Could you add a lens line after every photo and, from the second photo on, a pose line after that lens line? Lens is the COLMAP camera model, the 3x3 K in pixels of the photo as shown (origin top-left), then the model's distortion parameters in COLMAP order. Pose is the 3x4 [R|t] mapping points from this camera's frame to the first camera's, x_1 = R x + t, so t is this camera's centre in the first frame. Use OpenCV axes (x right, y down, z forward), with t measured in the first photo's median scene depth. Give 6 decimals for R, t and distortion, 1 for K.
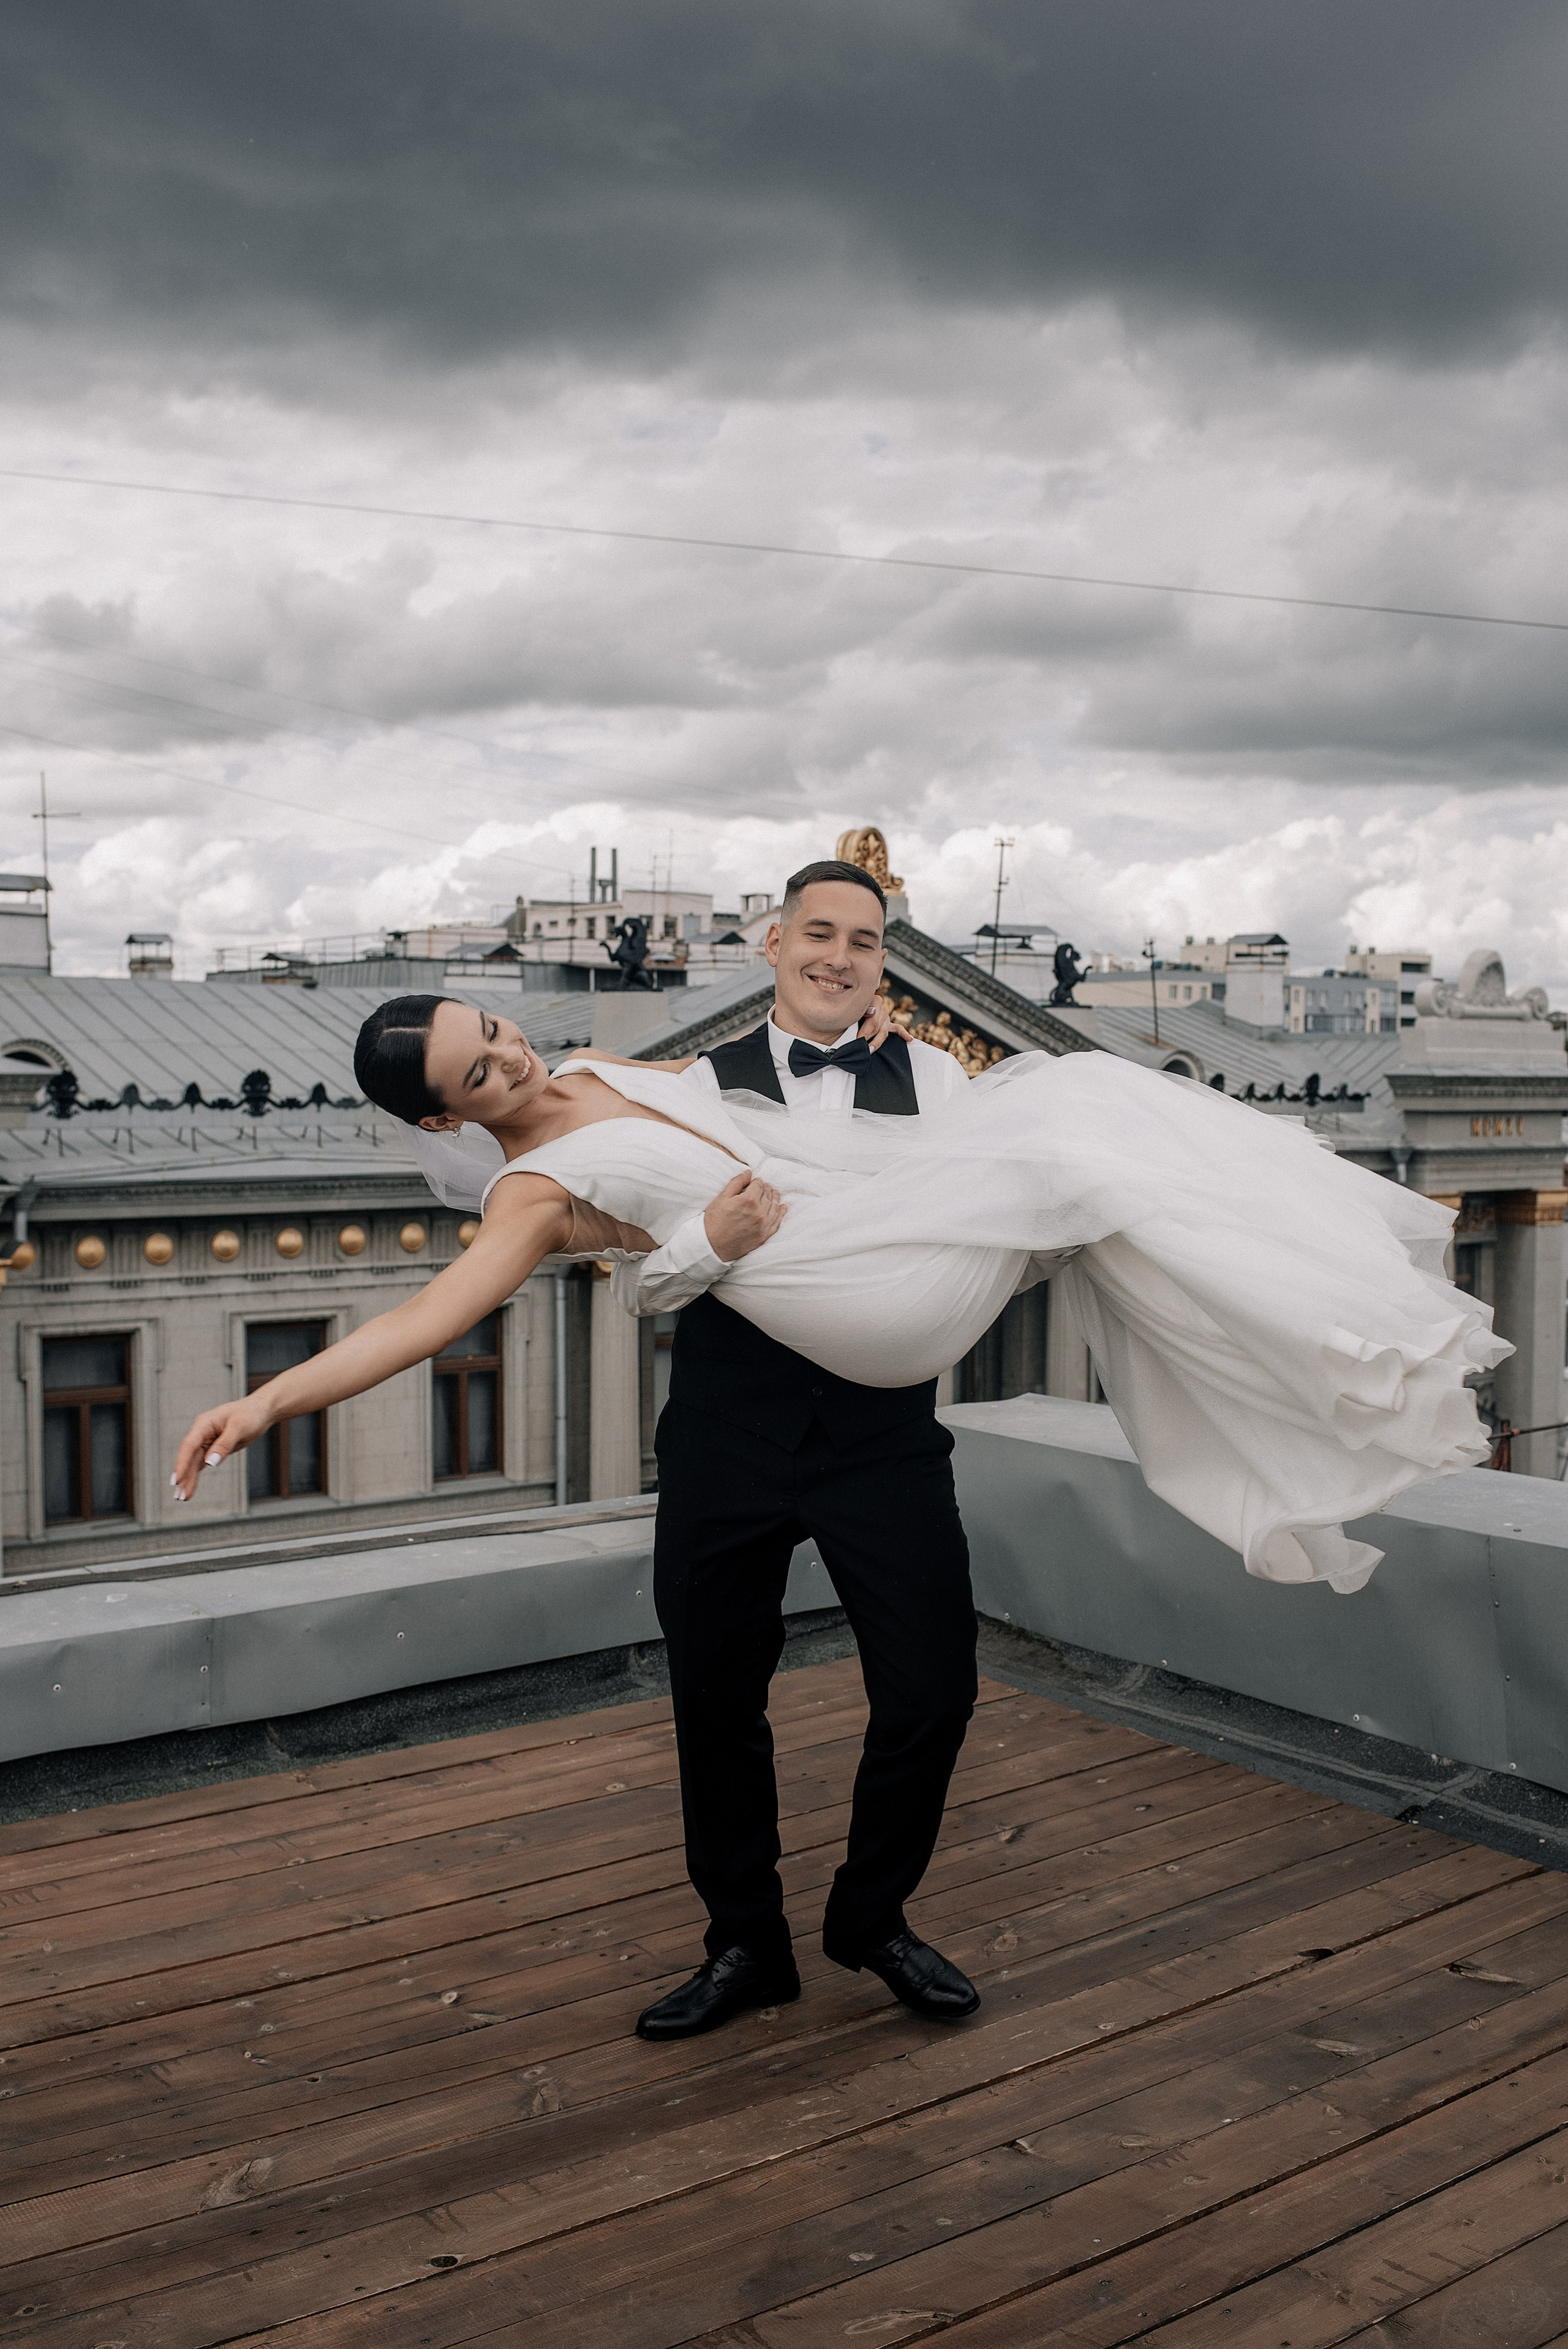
lens RADIAL K [[2526.5, 0, 725.1], [0, 2526.5, 1205.2], [0, 0, 1]] dist [-0.107983, 0.116745]
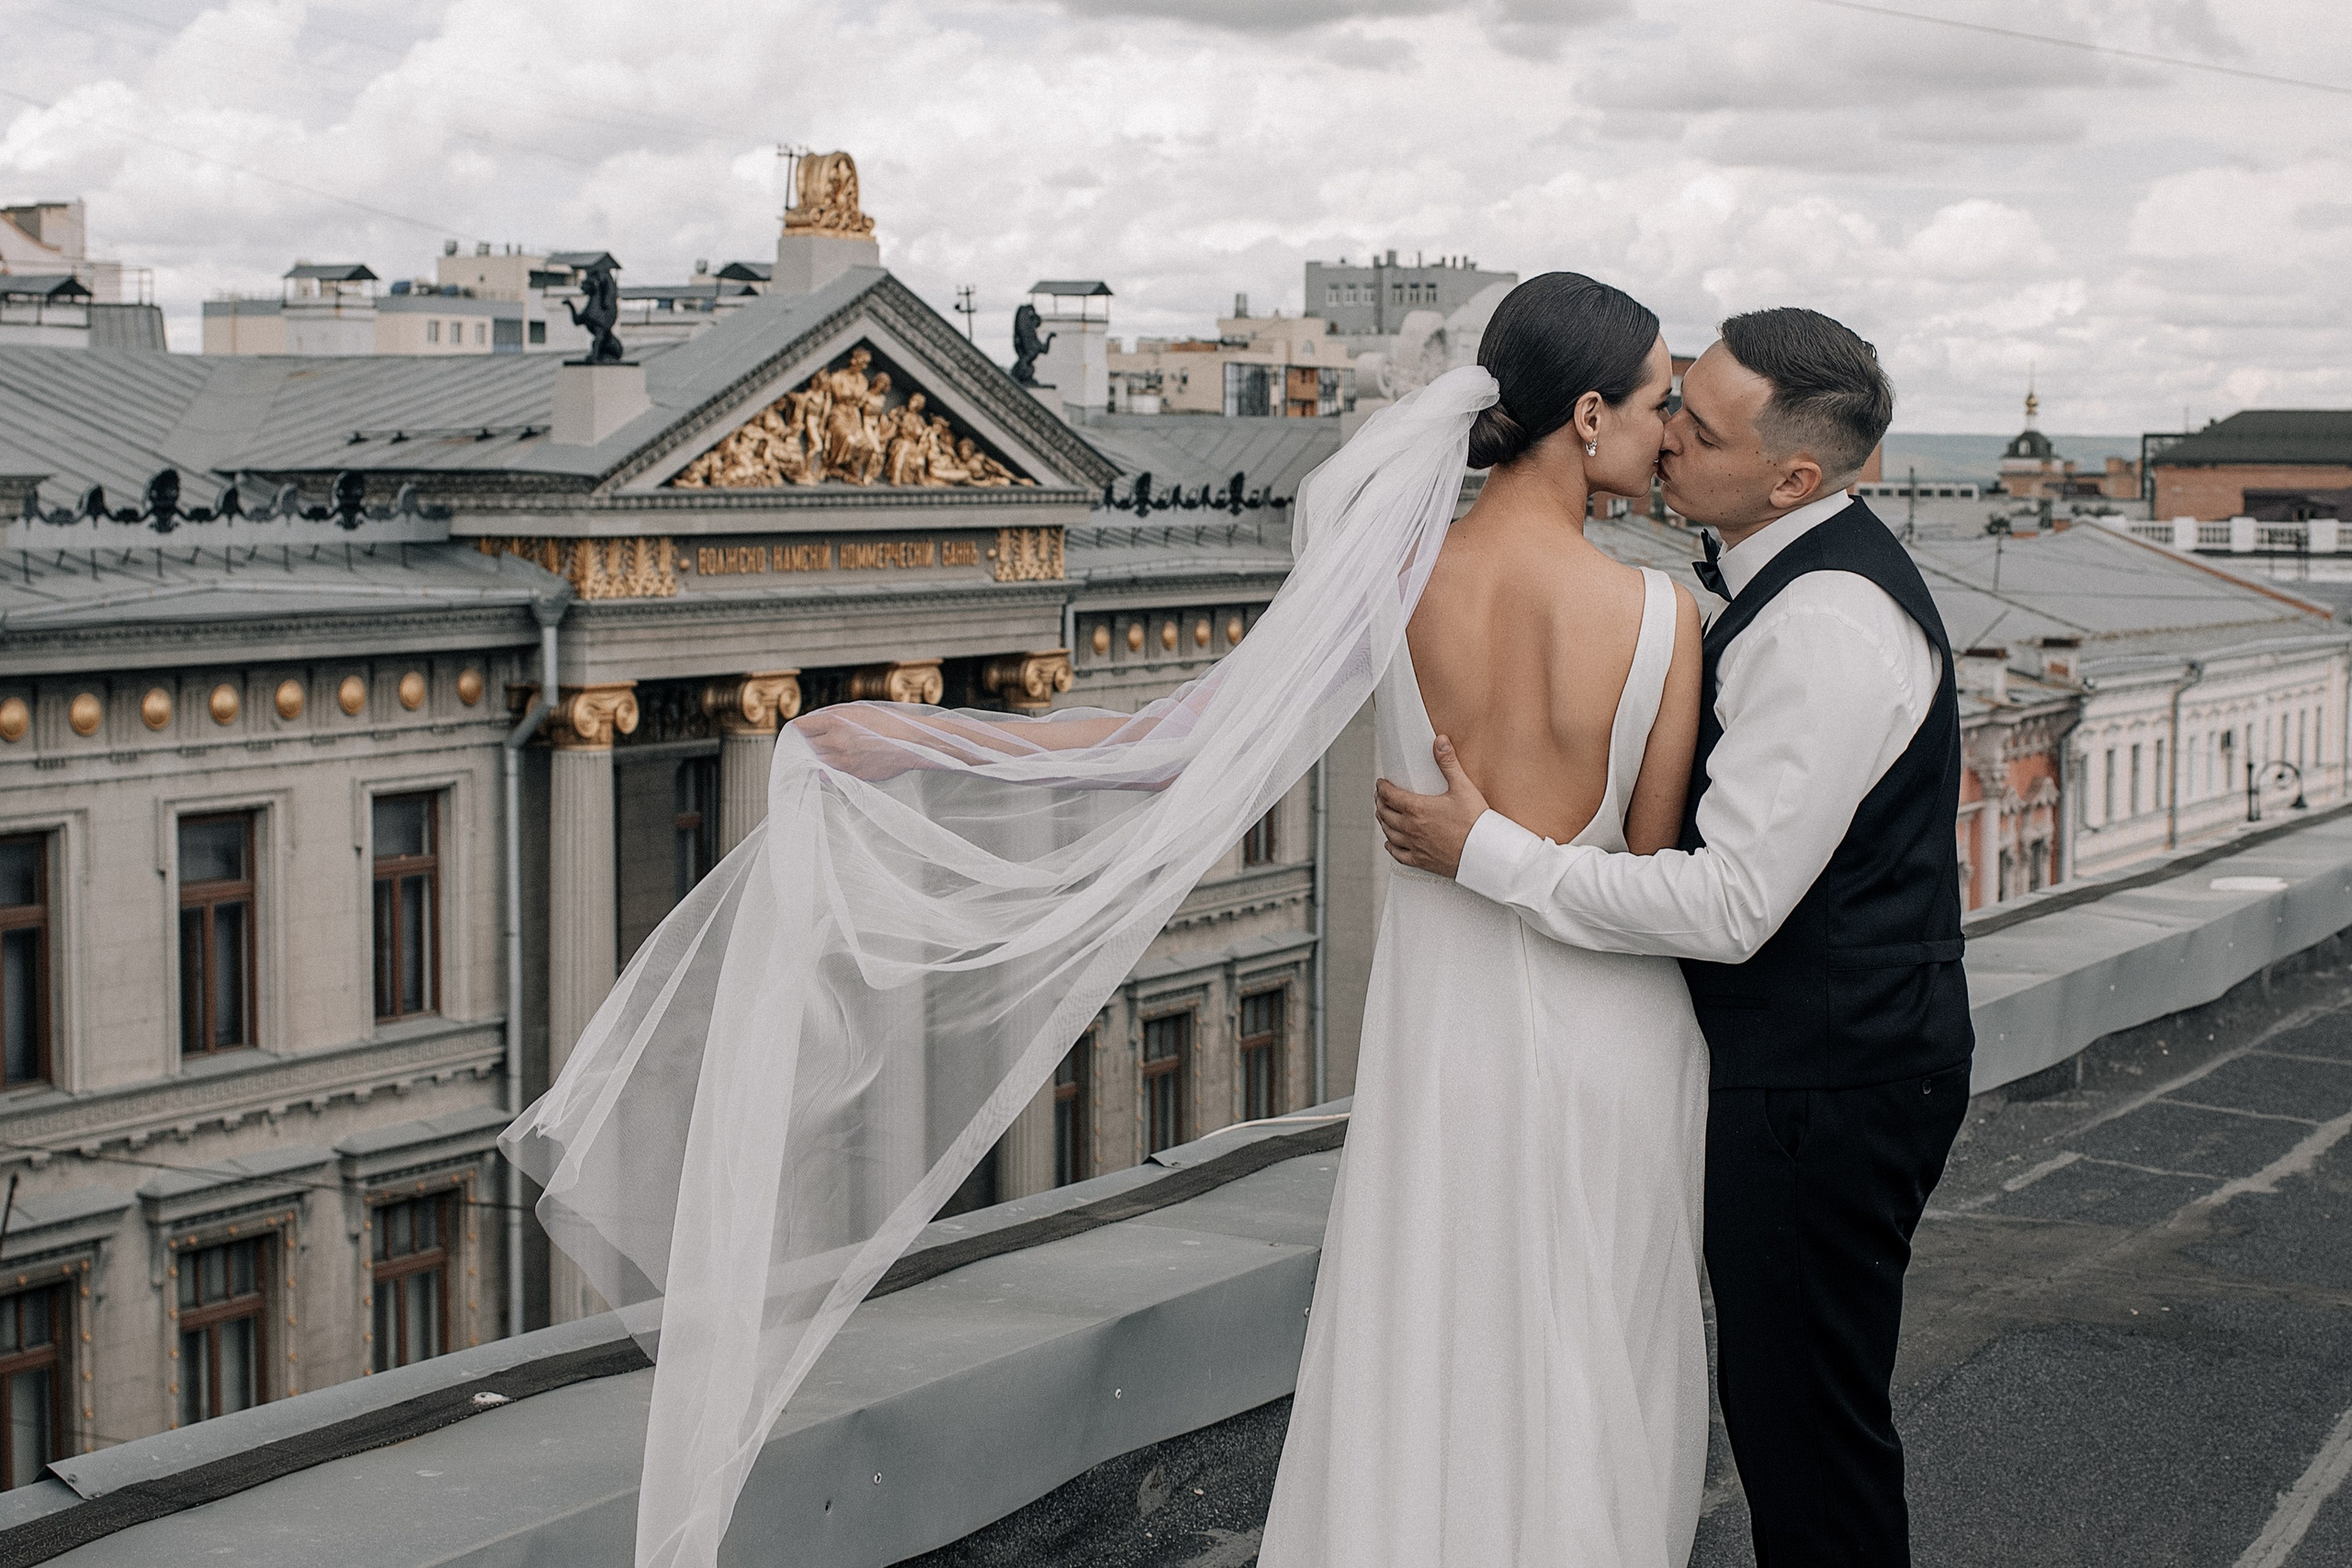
lens RADIAL K [[5445.8, 0, 1428.7], [0, 5445.8, 966.8], [0, 0, 1]] dist [-0.026122, -0.020030]
pose [[0.854222, -0.046200, 0.517852, -0.671505], [0.025316, 0.998559, 0.047325, 0.024279], [-0.519292, -0.027316, 0.854160, -0.523129]]
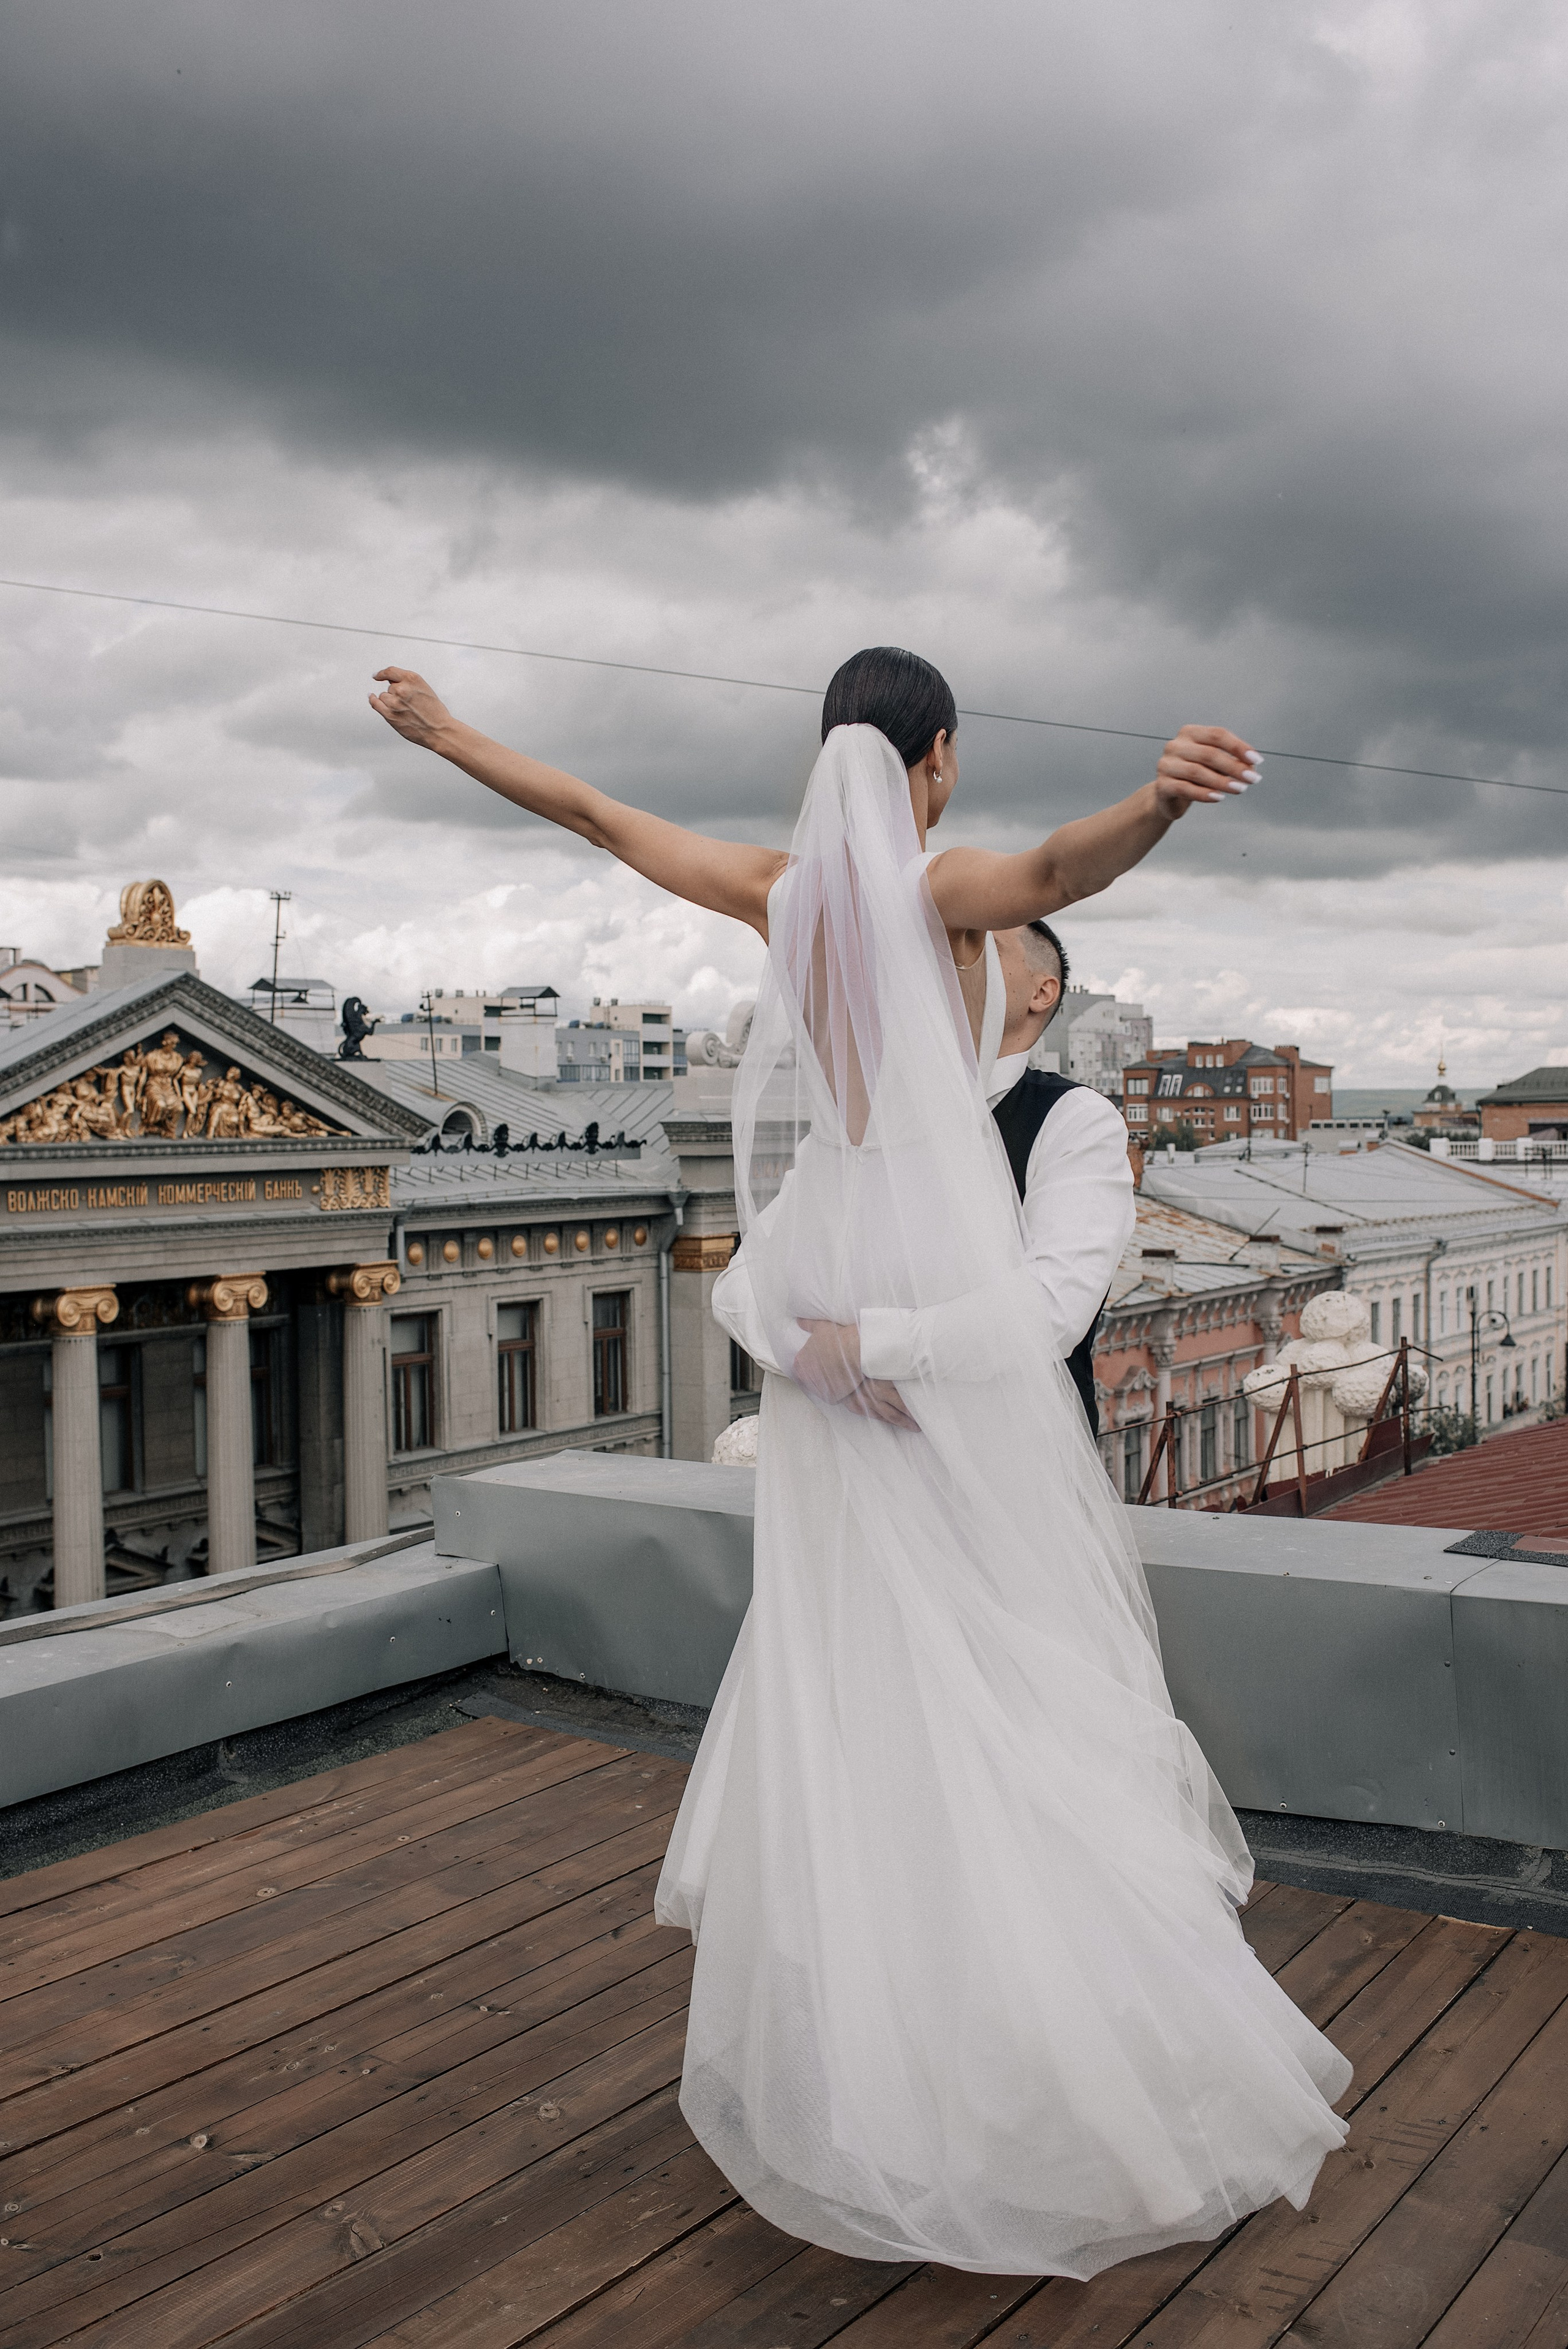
lens RADIAL K [[2499.0, 0, 785.7], [0, 2499.0, 1191.9], [0, 0, 1]] dist [-0.098086, 0.132034]
pose [[0.945216, -0.024516, 0.325524, -0.028431], [0.032705, 0.999271, -0.019708, -0.001289], [-0.324803, 0.029274, 0.945328, 0.008914]]
